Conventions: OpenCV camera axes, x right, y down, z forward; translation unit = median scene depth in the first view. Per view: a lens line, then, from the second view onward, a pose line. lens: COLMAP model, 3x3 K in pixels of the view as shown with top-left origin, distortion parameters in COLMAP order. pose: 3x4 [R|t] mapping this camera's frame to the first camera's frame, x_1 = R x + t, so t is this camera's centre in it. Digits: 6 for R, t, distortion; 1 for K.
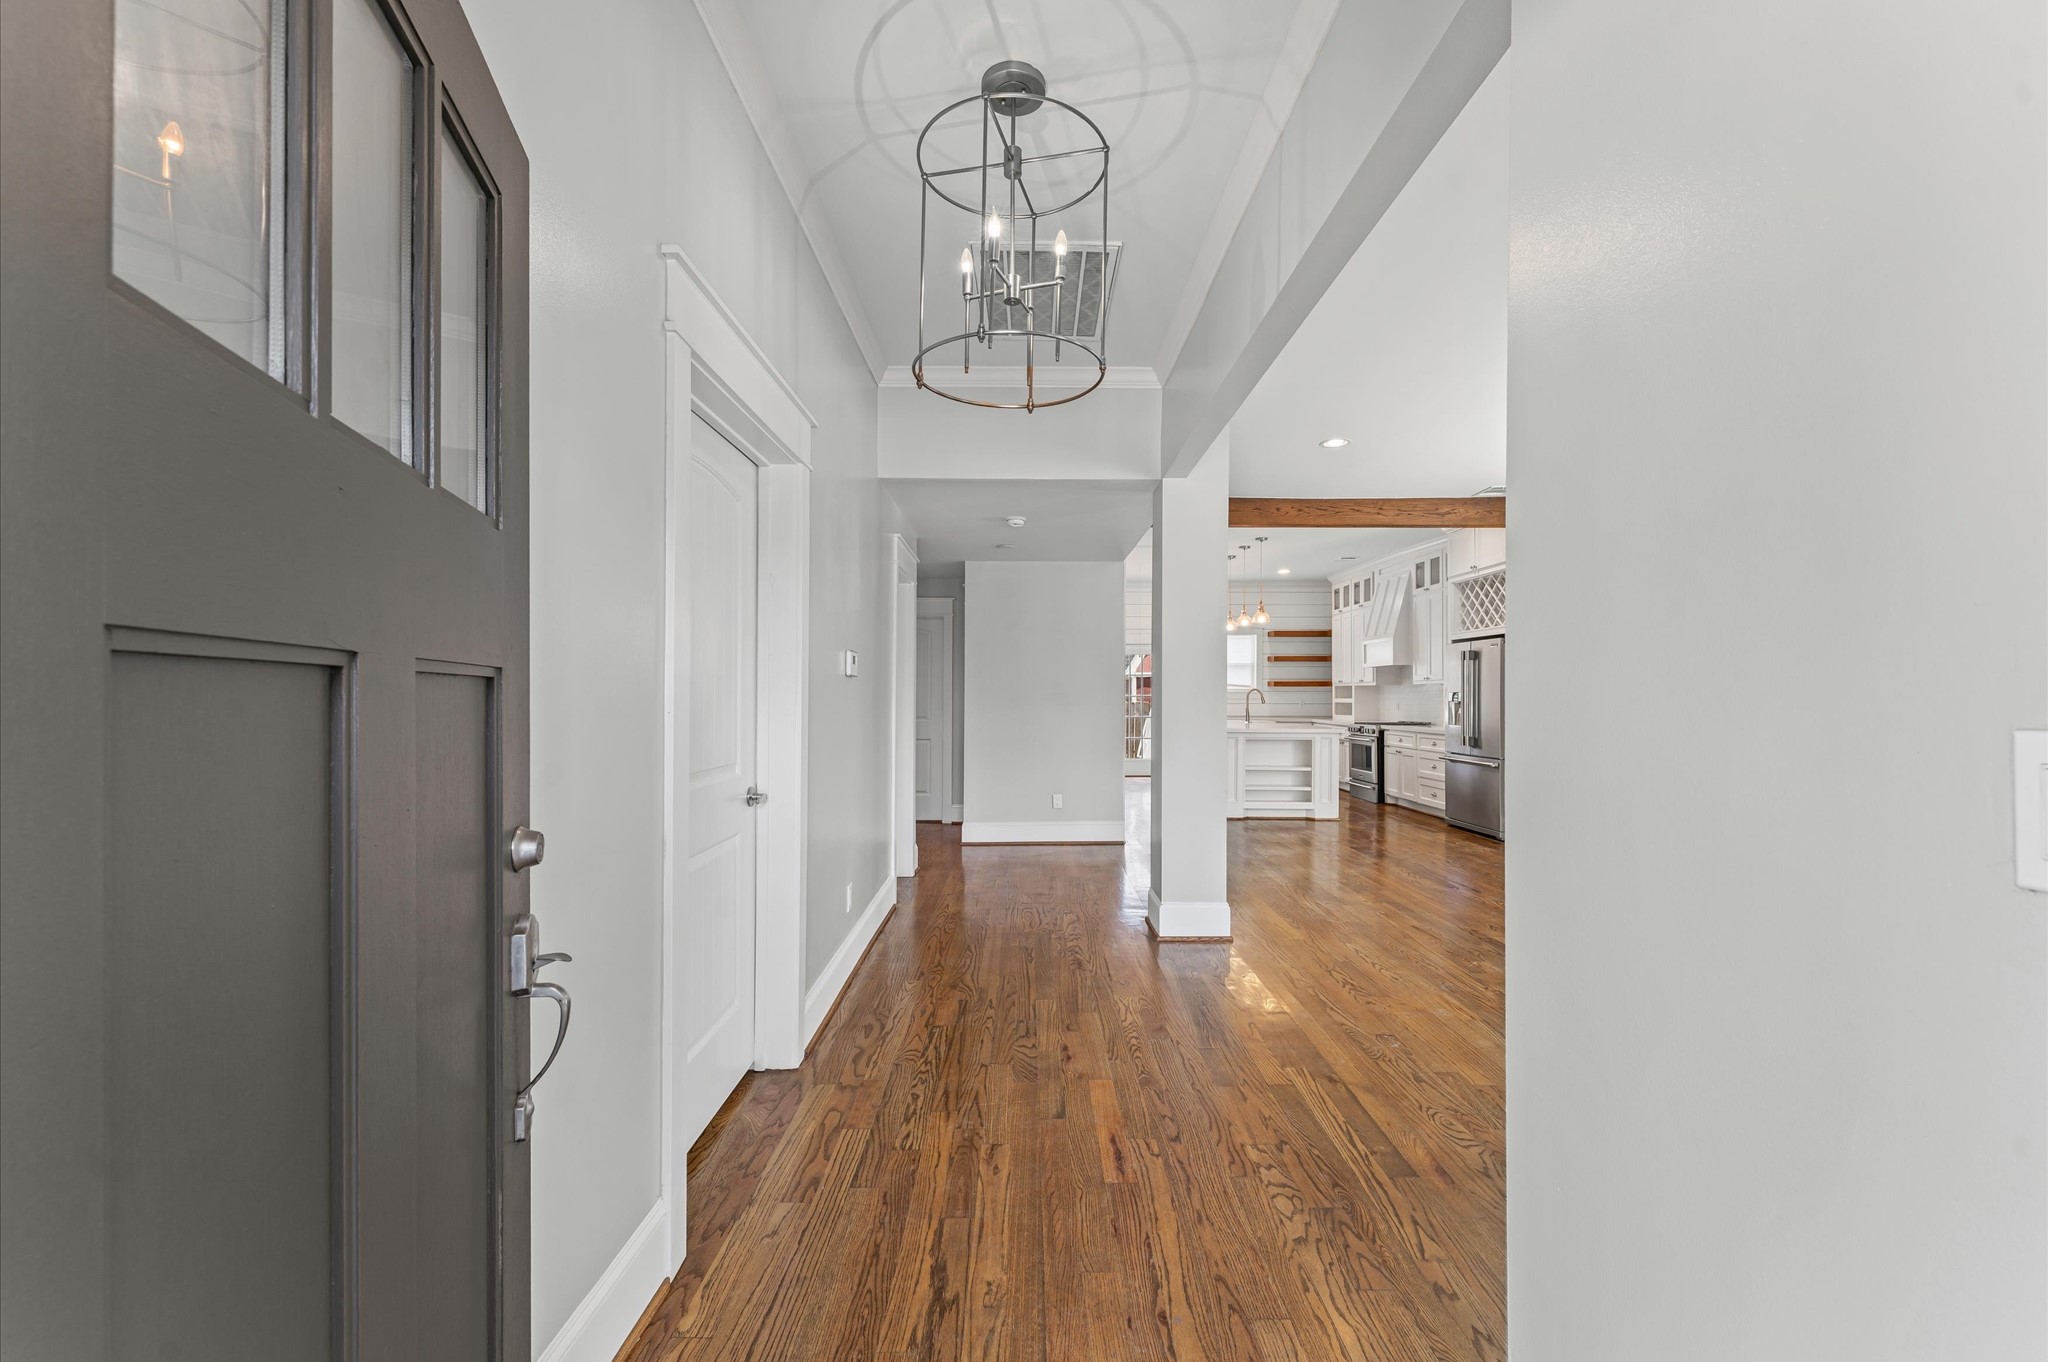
lens RADIAL K [[811.8, 0, 1026.8], [0, 811.8, 693.7], [0, 0, 1]] dist [-0.003229, -0.000333]
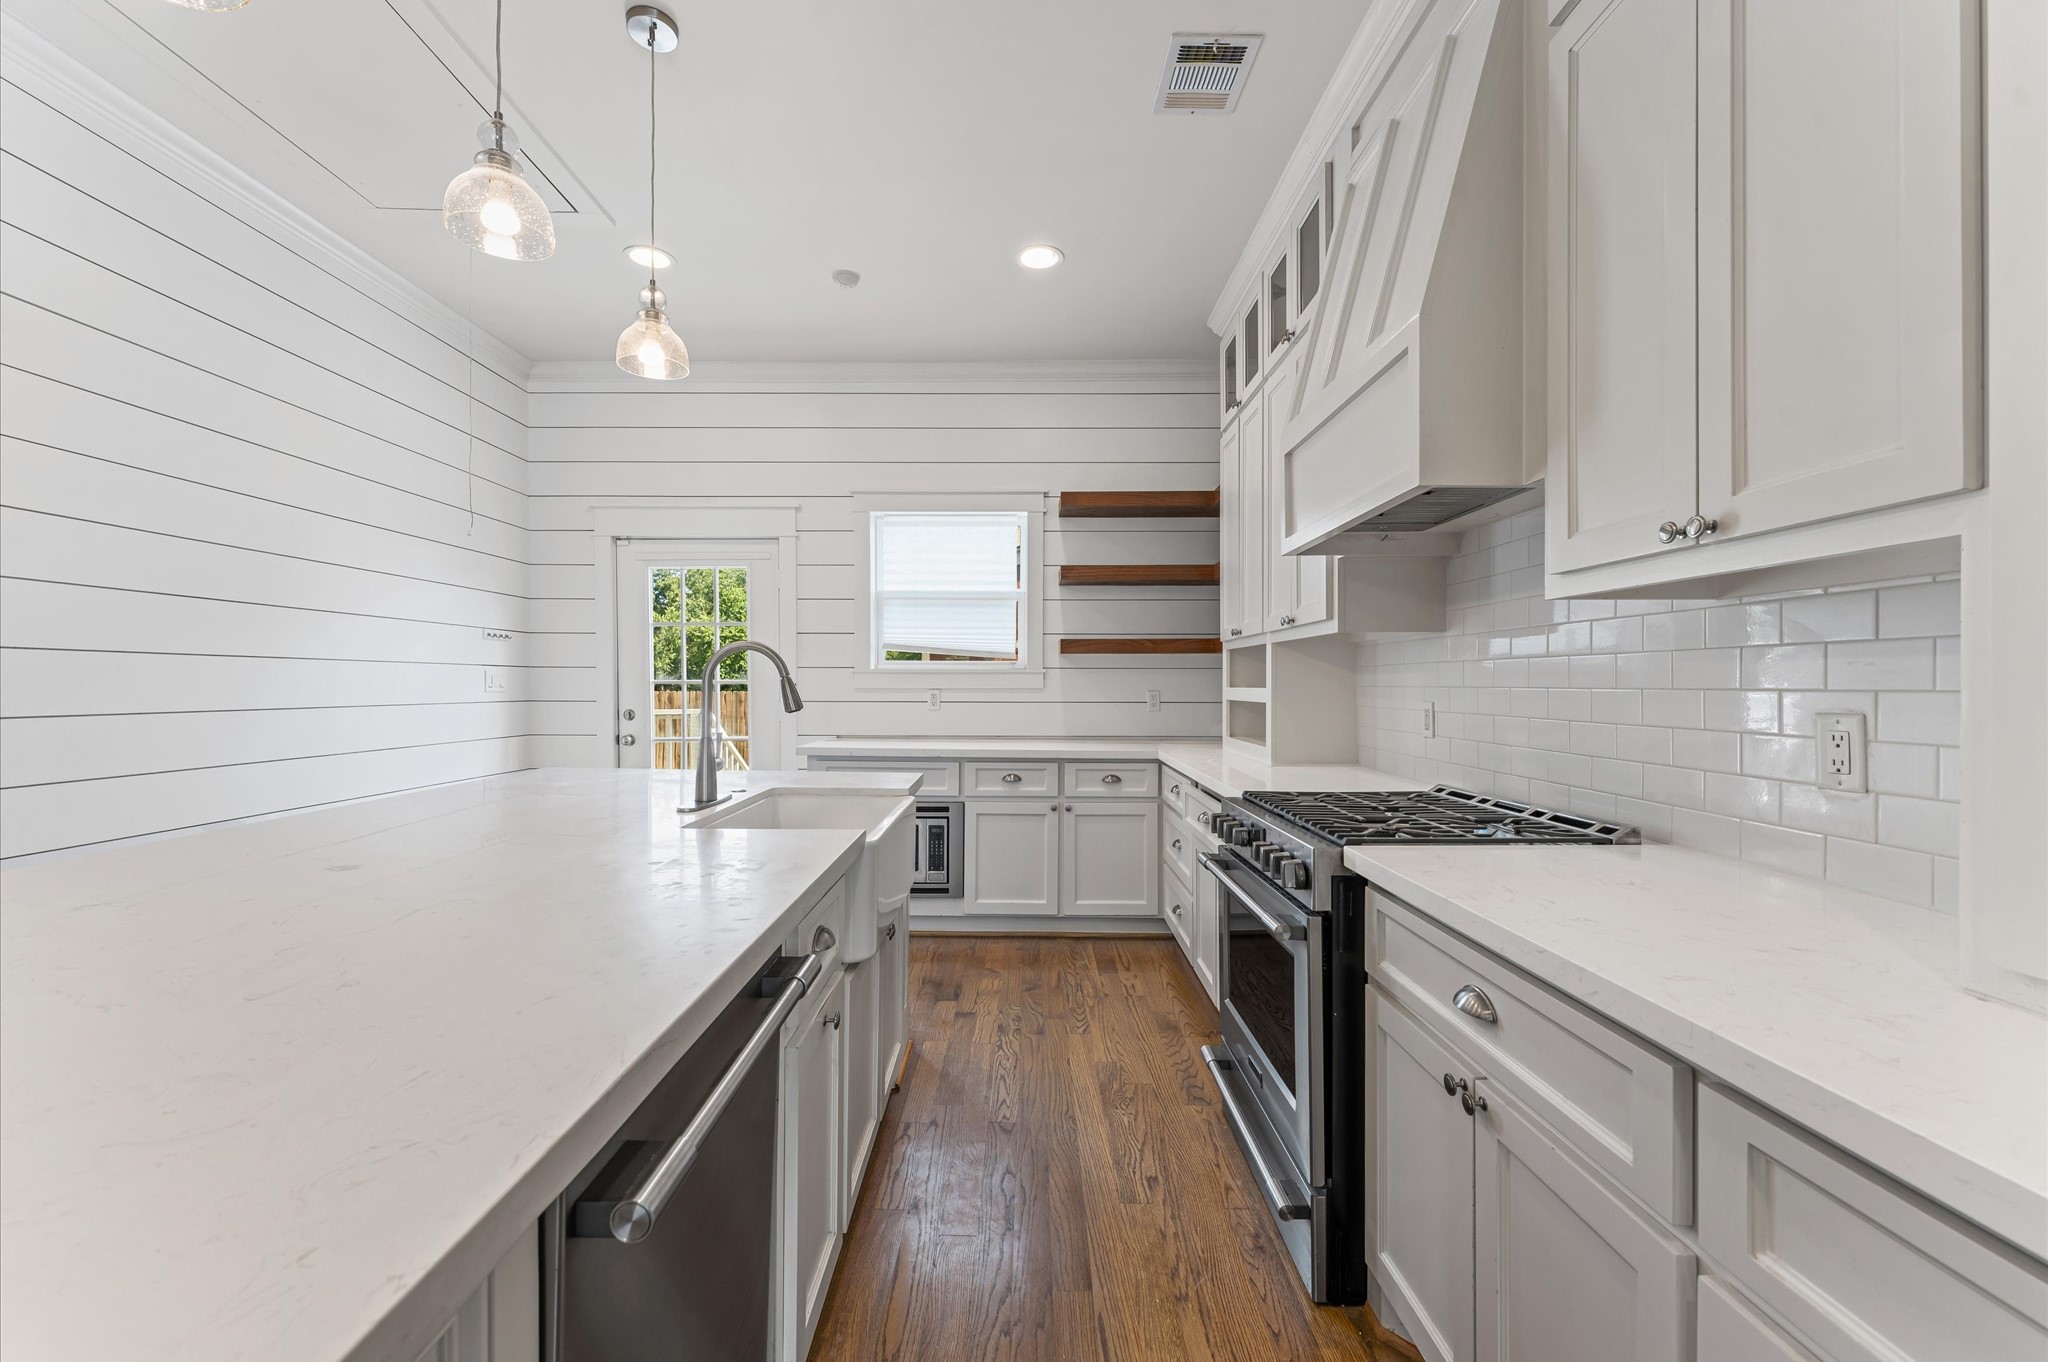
lens RADIAL K [[811.8, 0, 1021.0], [0, 811.8, 682.9], [0, 0, 1]] dist [-0.003229, -0.000333]
pose [[0.999954, 0.004067, -0.008647, 0.307957], [-0.004073, 0.999992, -0.000629, 0.004589], [0.008645, 0.000665, 0.999962, 0.691571]]
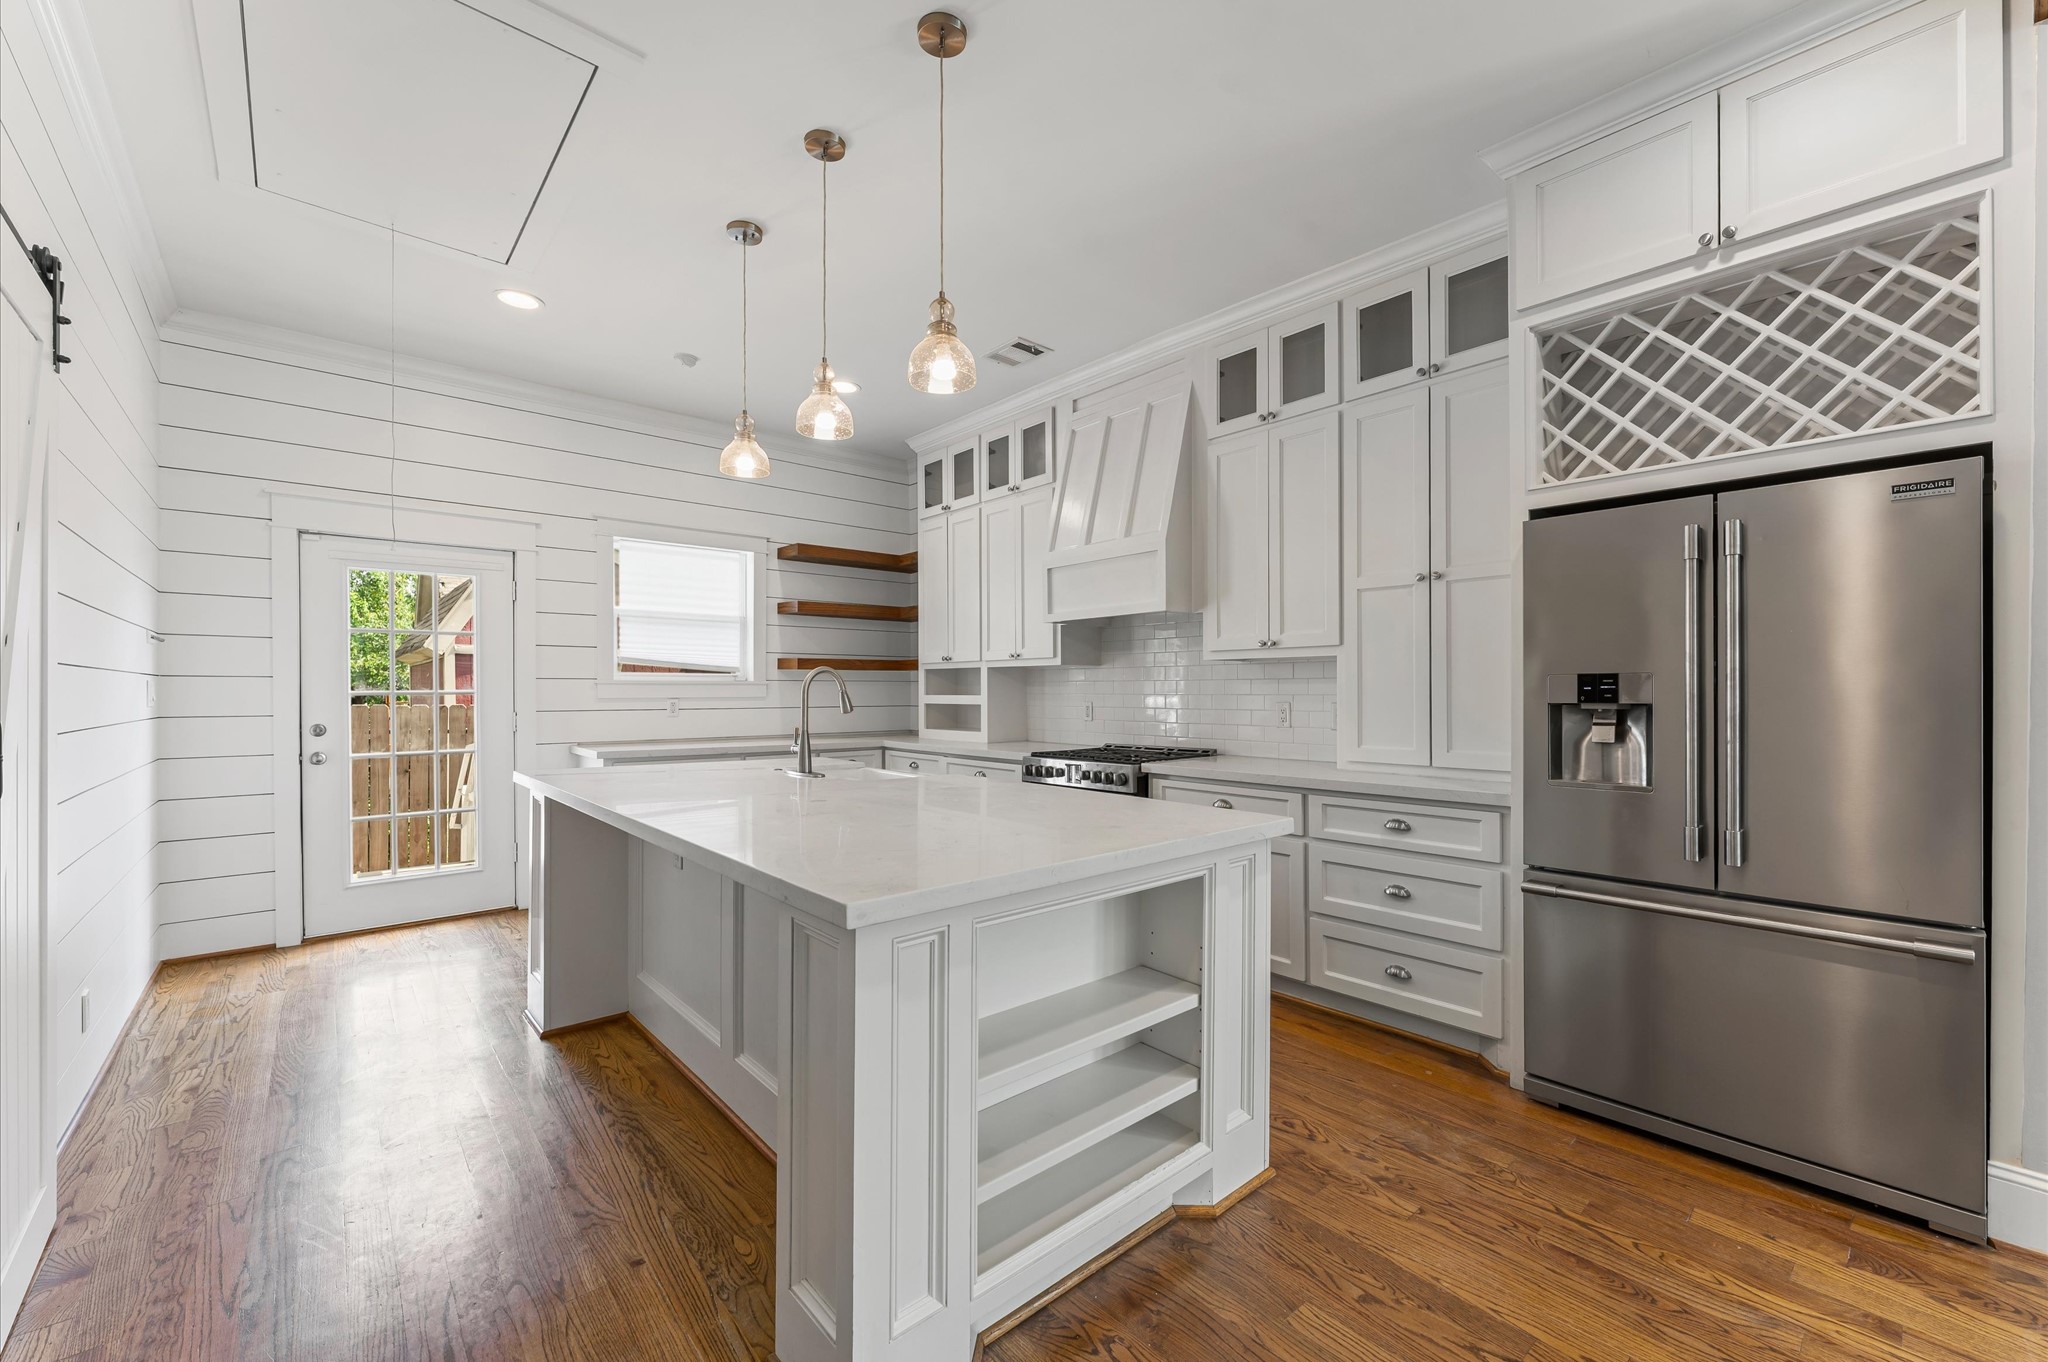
lens RADIAL K [[811.8, 0, 1025.7], [0, 811.8, 684.8], [0, 0, 1]] dist [-0.003229, -0.000333]
pose [[0.756880, 0.004748, 0.653537, 0.115749], [0.000288, 0.999971, -0.007598, 0.003494], [-0.653554, 0.005939, 0.756856, 0.617093]]
